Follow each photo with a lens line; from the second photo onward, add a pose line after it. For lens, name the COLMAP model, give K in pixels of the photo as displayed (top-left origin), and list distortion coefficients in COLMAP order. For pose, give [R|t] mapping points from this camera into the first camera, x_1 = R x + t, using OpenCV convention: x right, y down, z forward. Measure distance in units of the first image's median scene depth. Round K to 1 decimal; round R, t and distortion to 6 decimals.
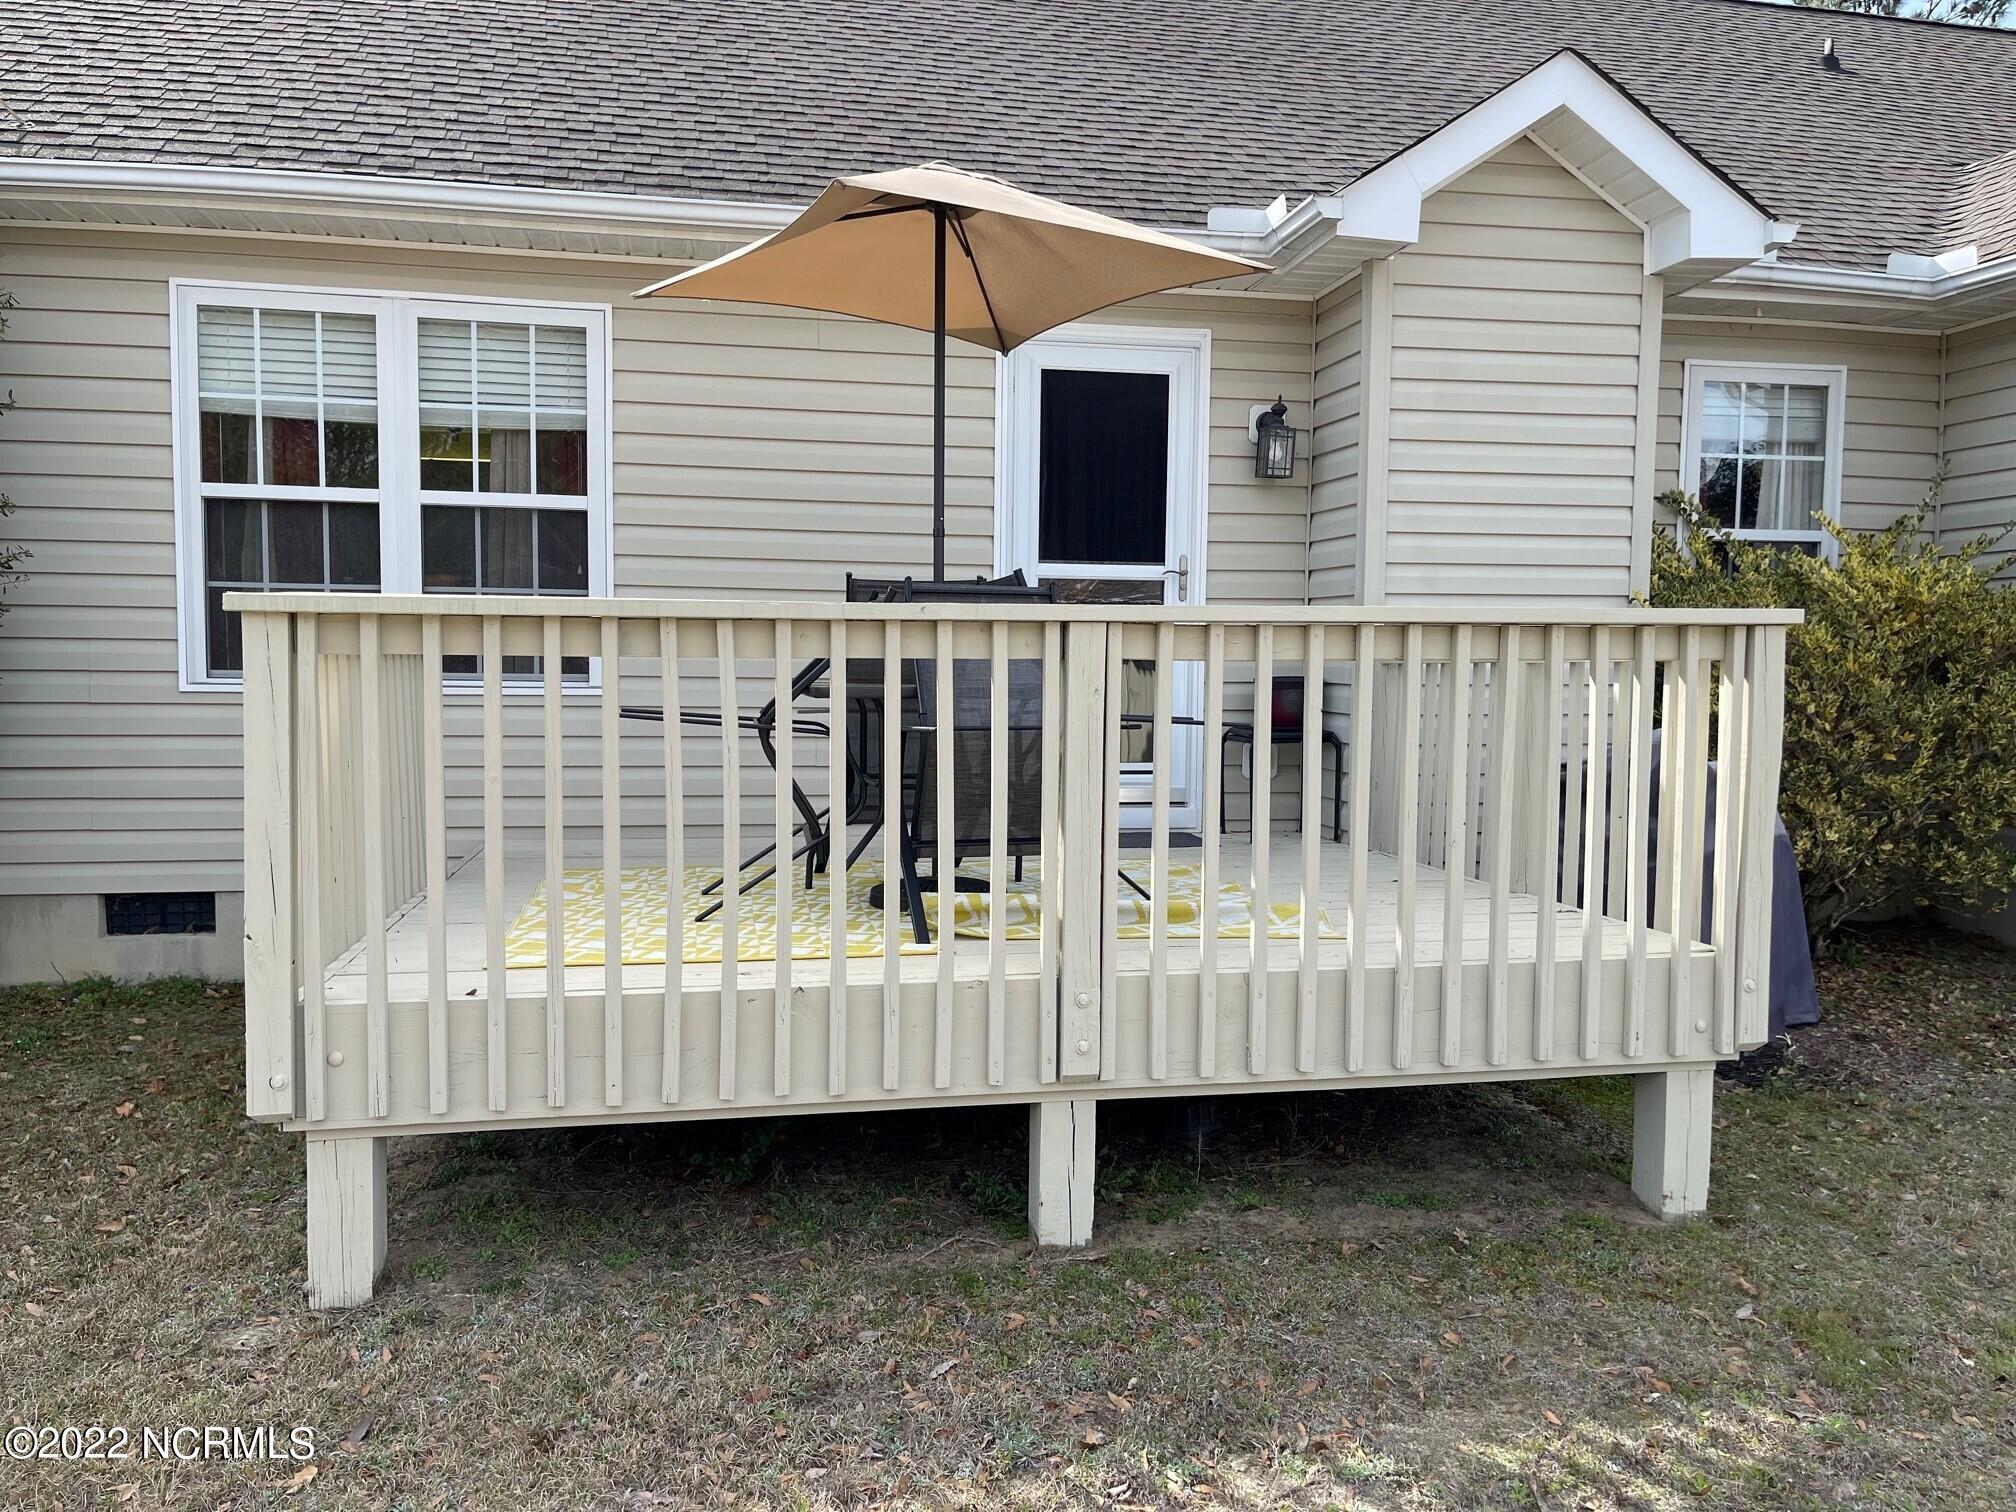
lens RADIAL K [[1527.0, 0, 1008.0], [0, 1527.0, 756.0], [0, 0, 1]] dist [0.092587, -0.133902]
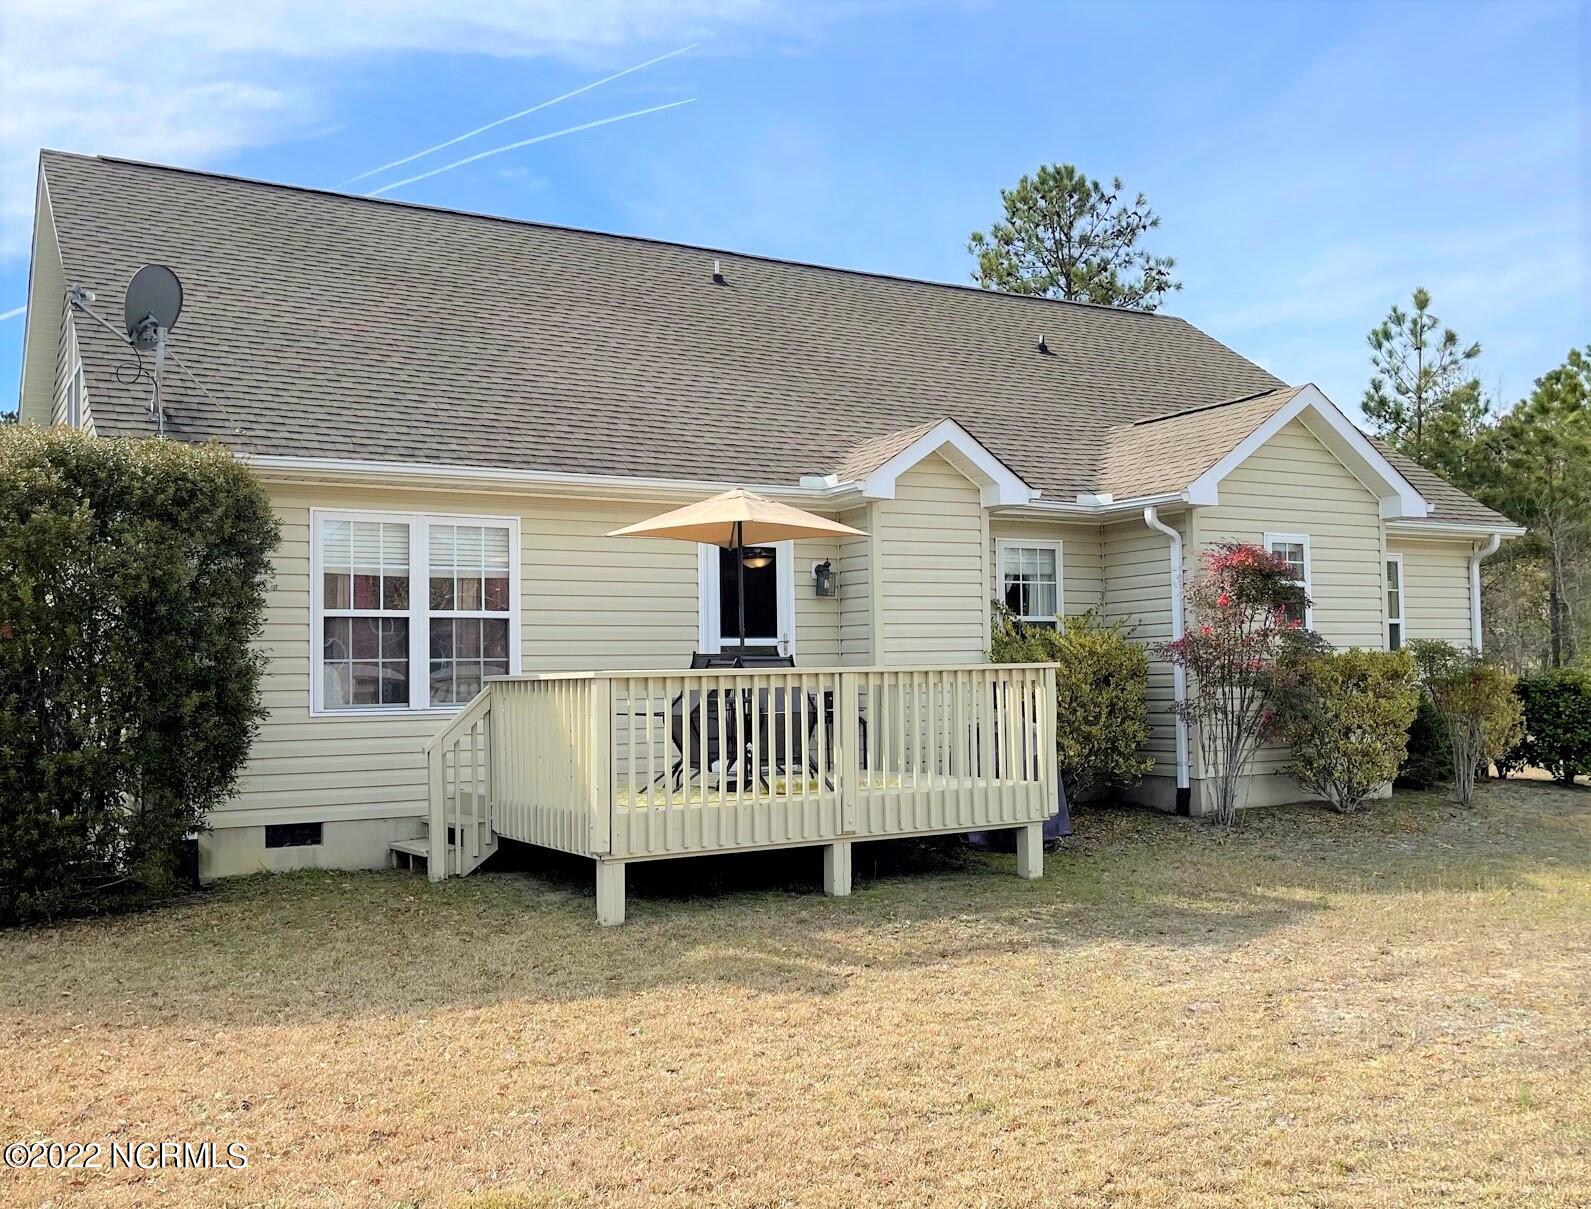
lens RADIAL K [[1448.4, 0, 883.8], [0, 1448.4, 603.1], [0, 0, 1]] dist [0.048790, 0.000321]
pose [[0.931378, -0.007321, 0.363979, -0.511590], [0.049207, 0.993154, -0.105938, 0.043958], [-0.360712, 0.116579, 0.925363, -0.921188]]
